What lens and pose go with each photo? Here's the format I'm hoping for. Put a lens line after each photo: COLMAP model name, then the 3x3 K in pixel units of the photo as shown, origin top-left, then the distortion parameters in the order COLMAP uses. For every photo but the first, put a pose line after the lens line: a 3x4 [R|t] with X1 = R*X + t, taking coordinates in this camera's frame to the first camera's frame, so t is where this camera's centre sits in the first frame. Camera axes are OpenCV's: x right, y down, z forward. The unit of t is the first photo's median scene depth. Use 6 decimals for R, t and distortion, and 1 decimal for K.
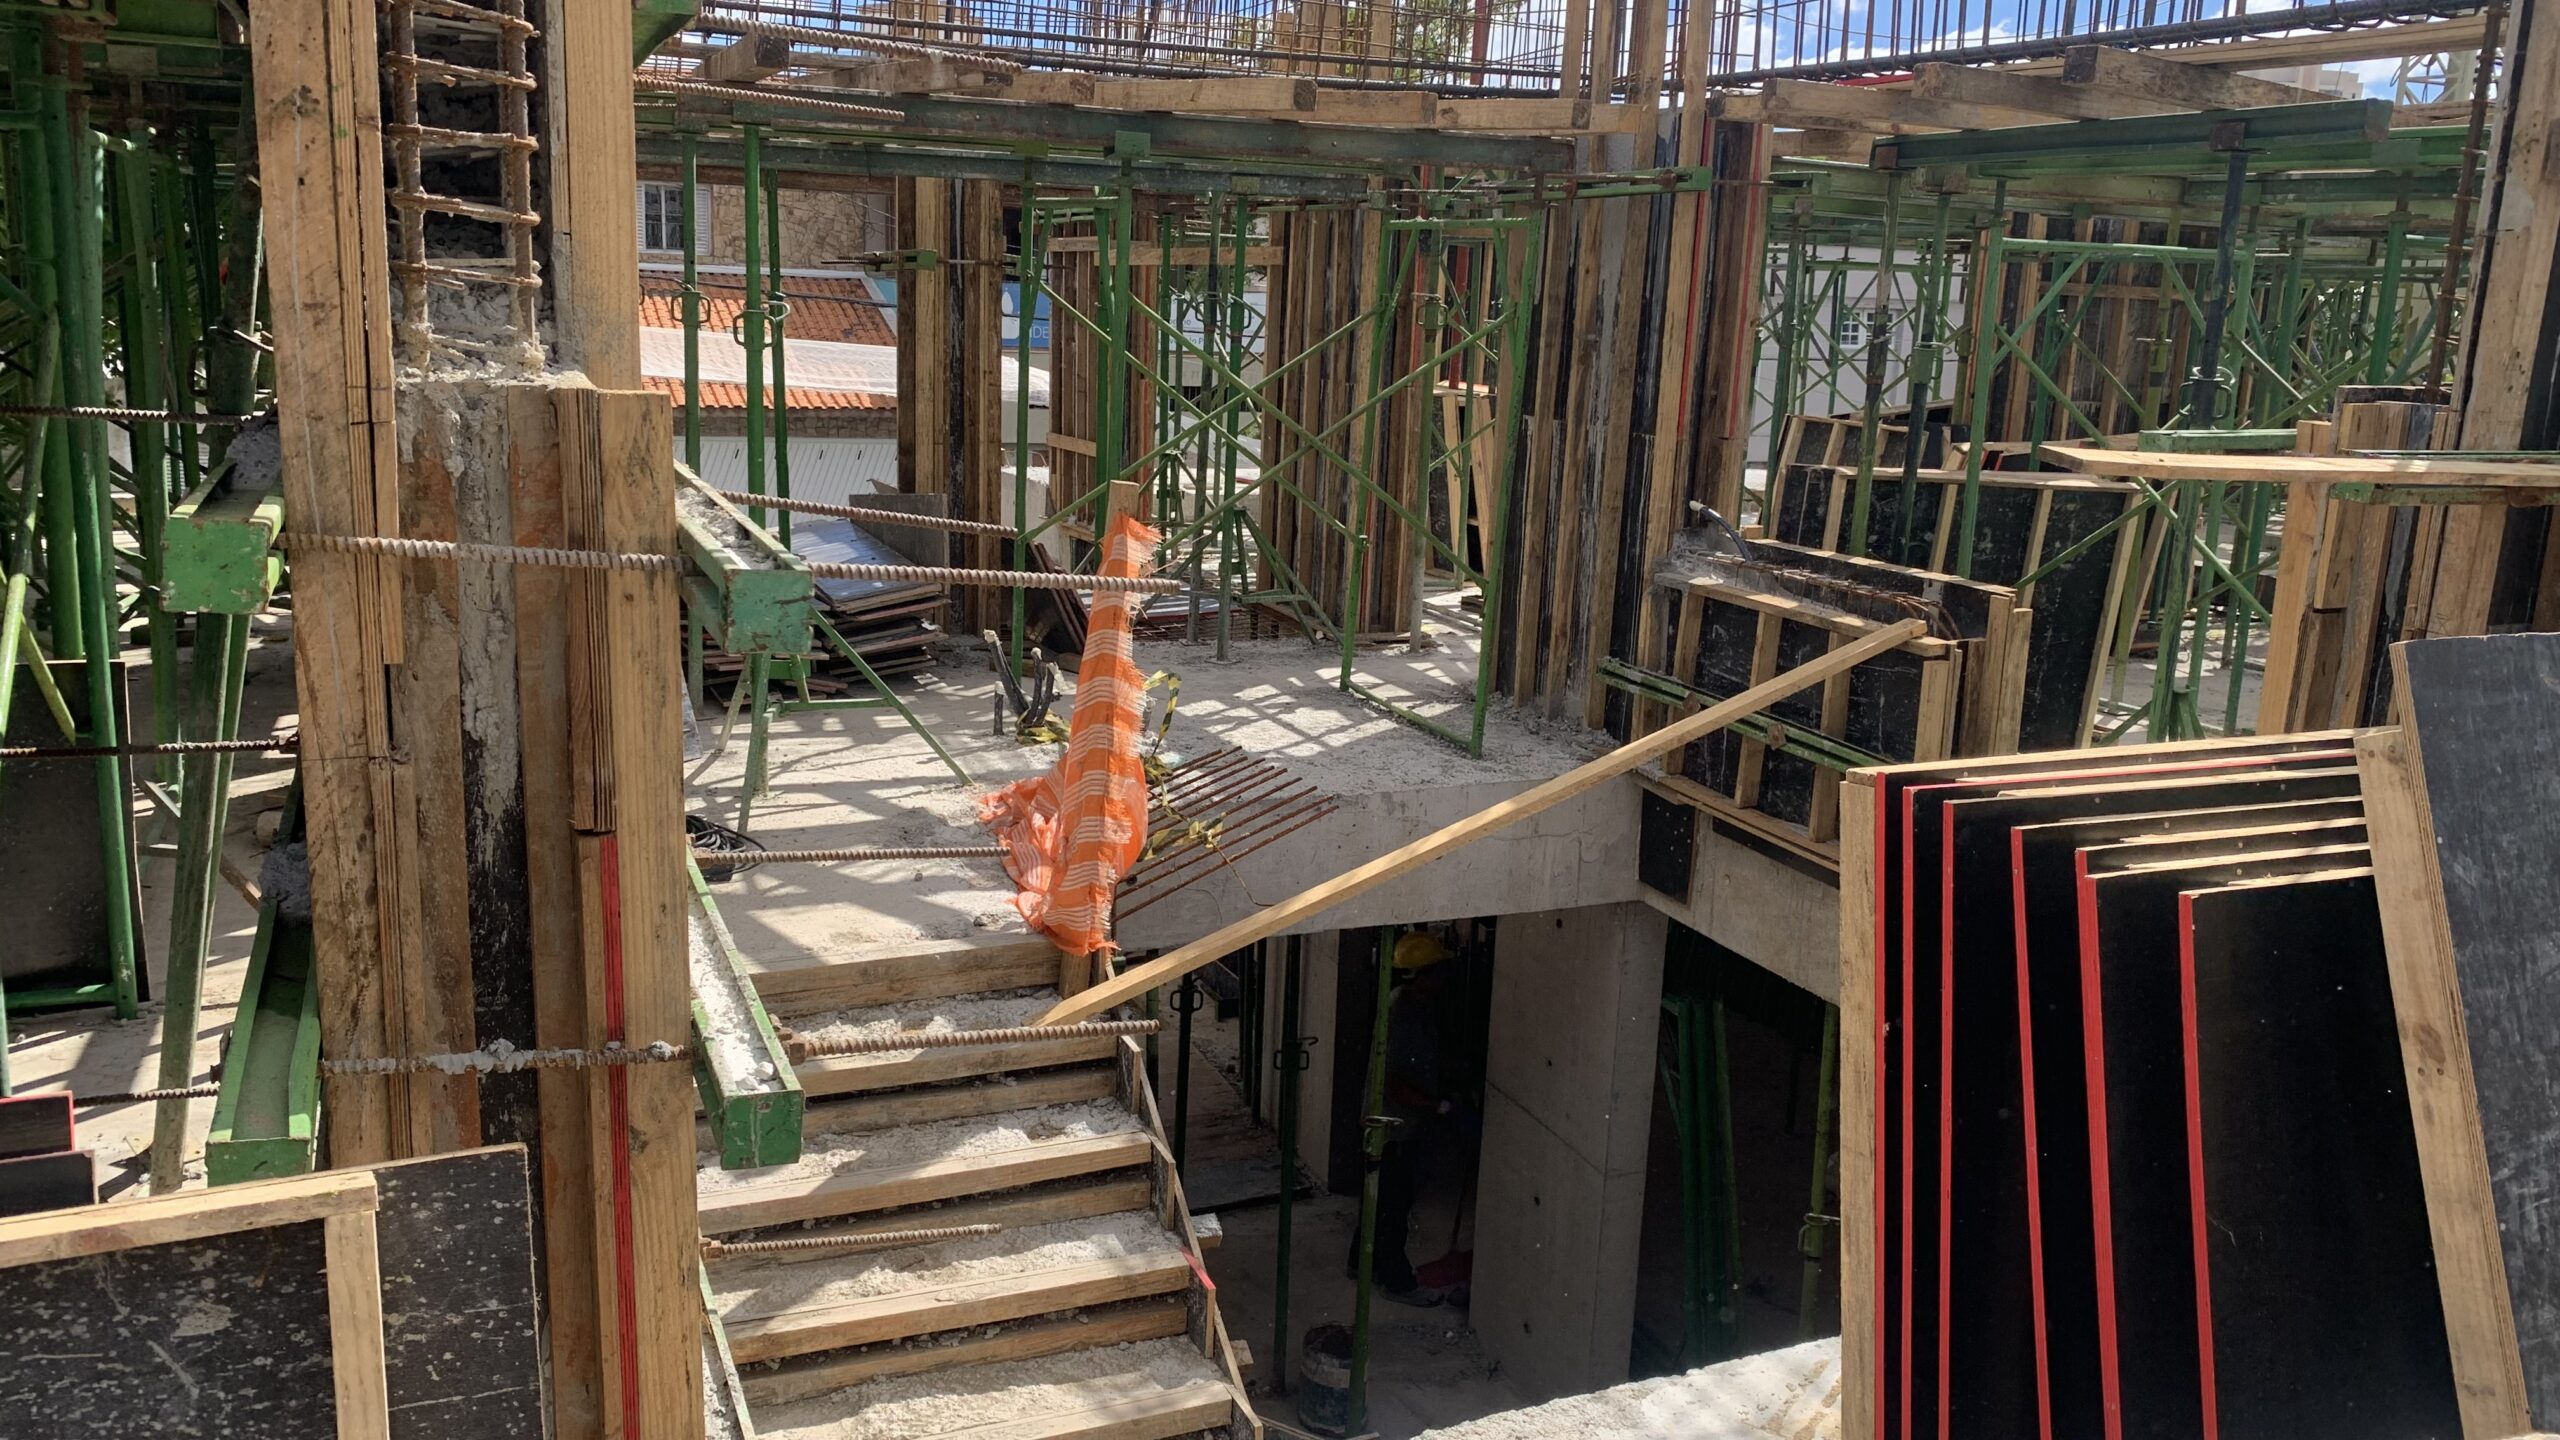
lens RADIAL K [[1987.1, 0, 1282.4], [0, 1987.1, 710.5], [0, 0, 1]] dist [0.044156, -0.065162]
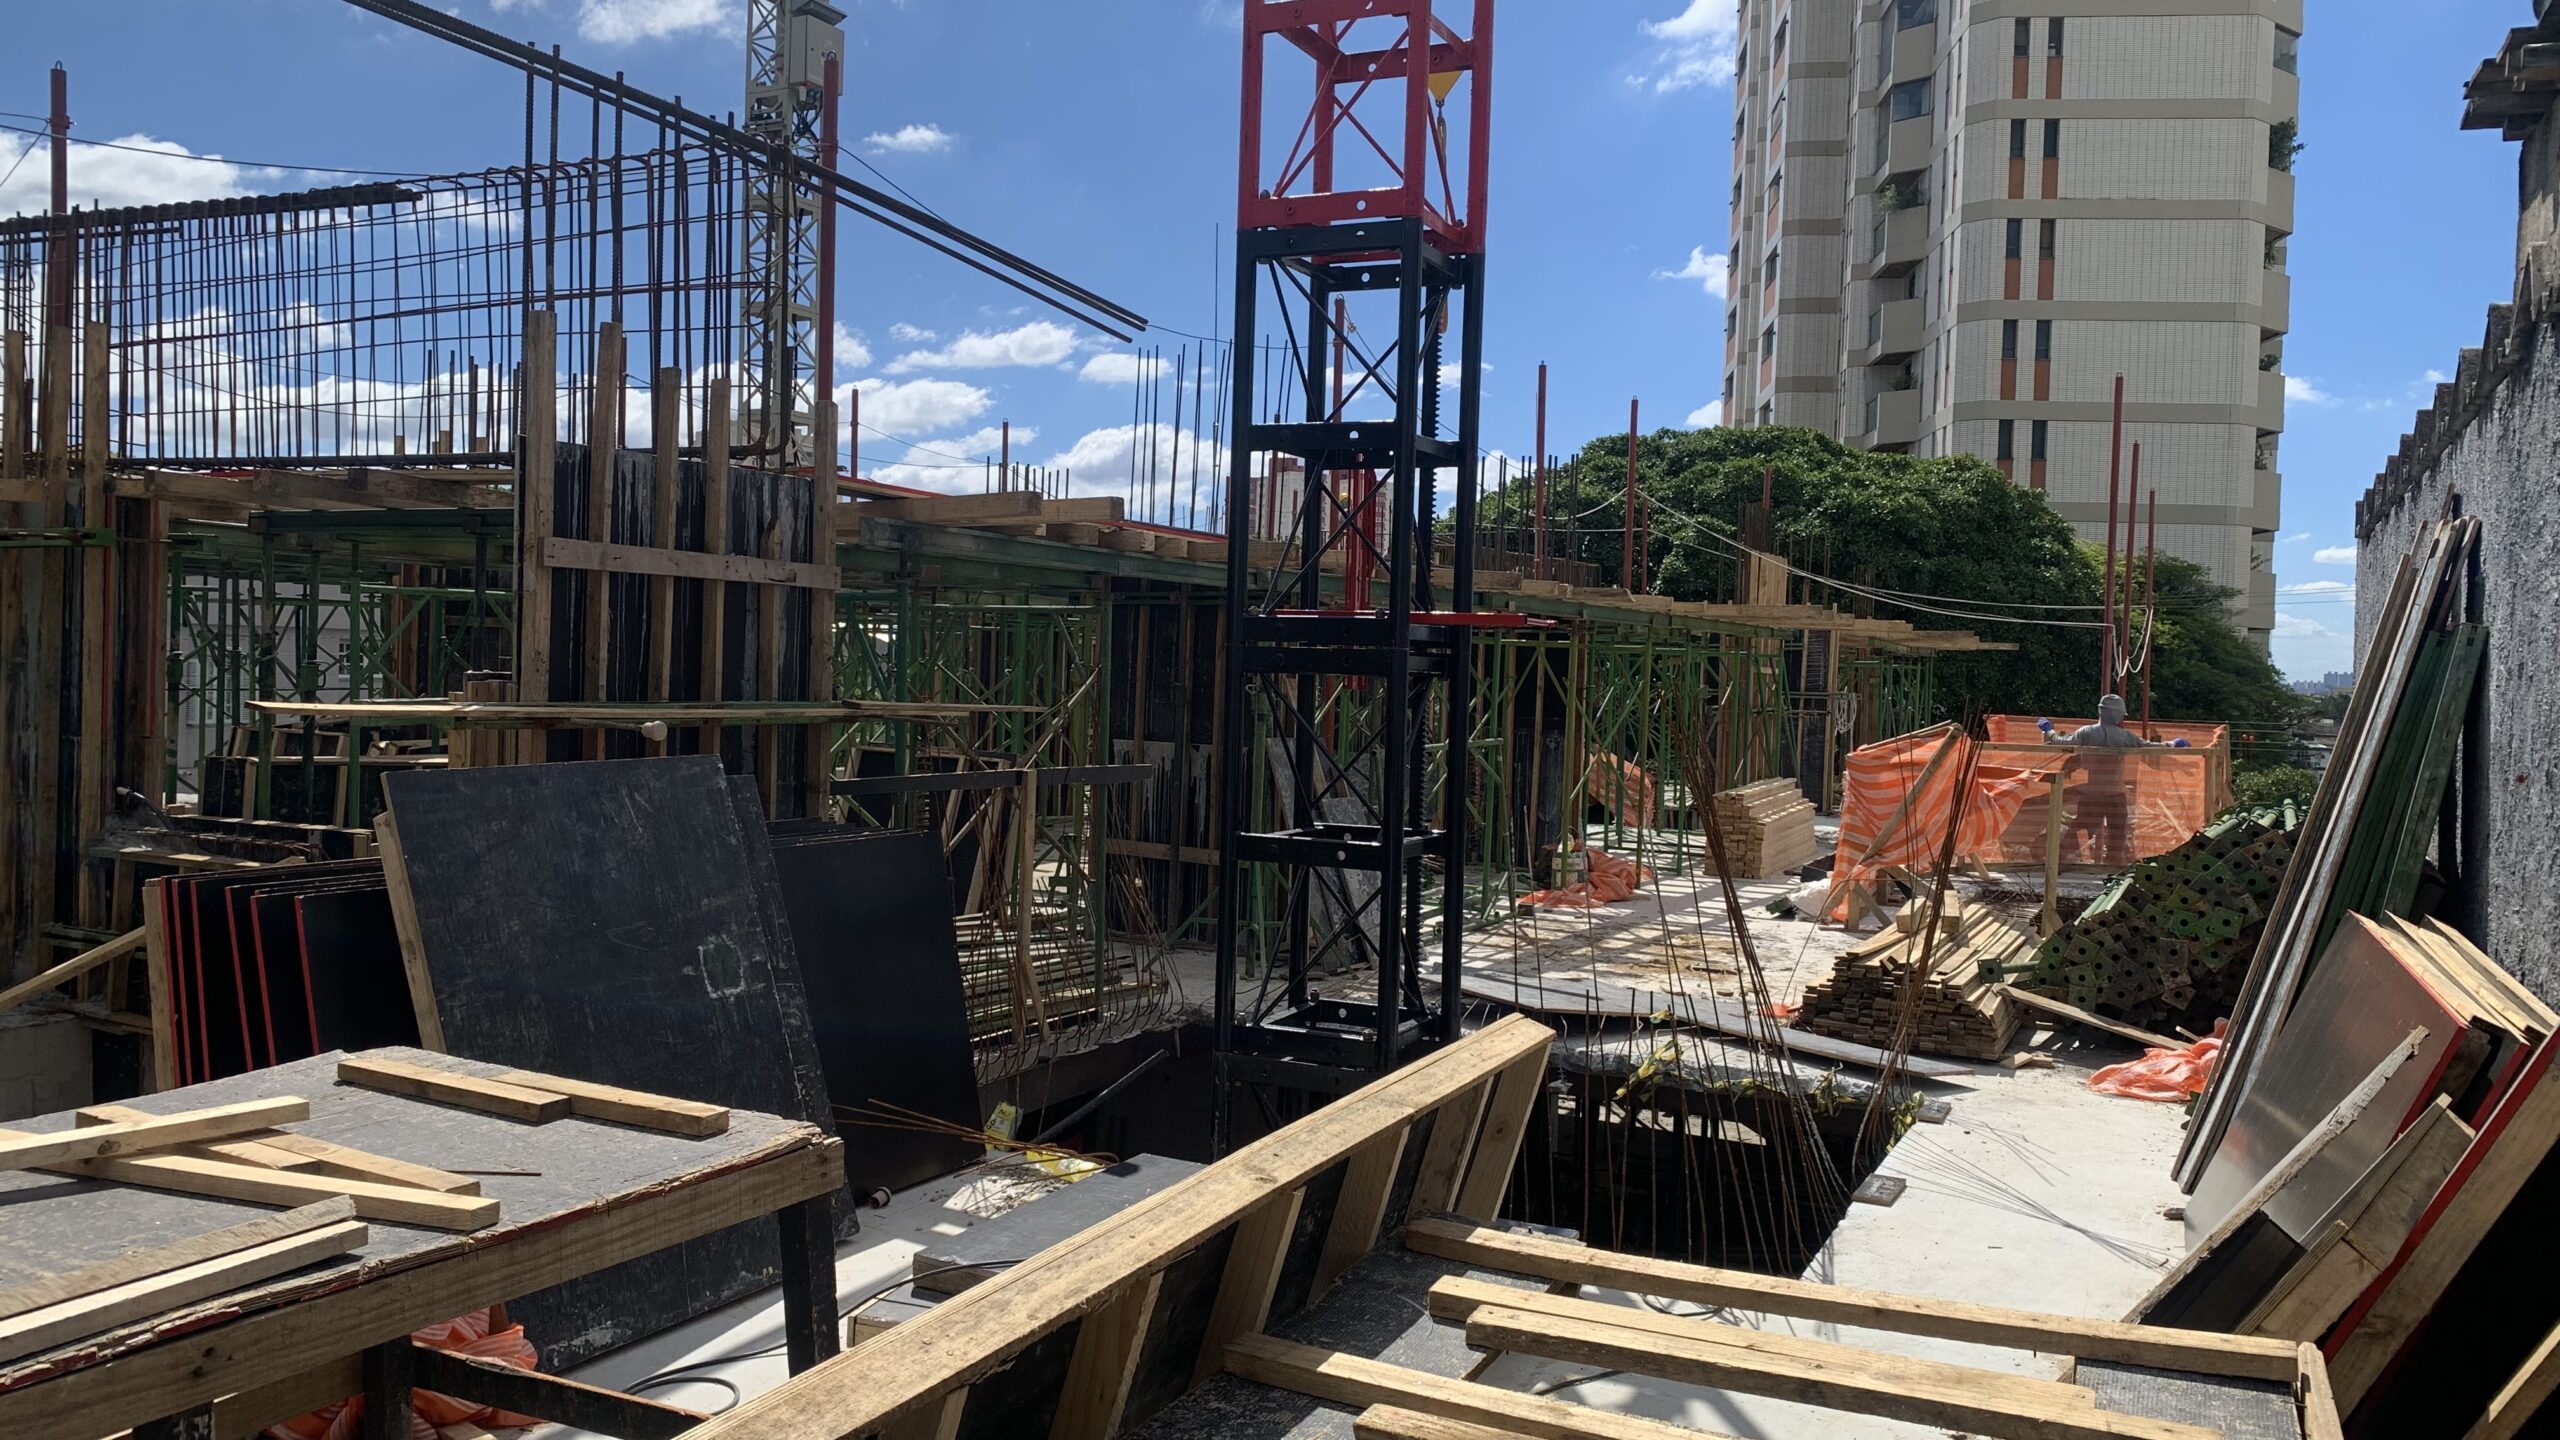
lens RADIAL K [[1987.1, 0, 1275.1], [0, 1987.1, 715.7], [0, 0, 1]] dist [0.044156, -0.065162]
pose [[0.772862, -0.030629, 0.633834, -0.027356], [0.132891, 0.984499, -0.114466, 0.090150], [-0.620503, 0.172697, 0.764952, -0.414240]]
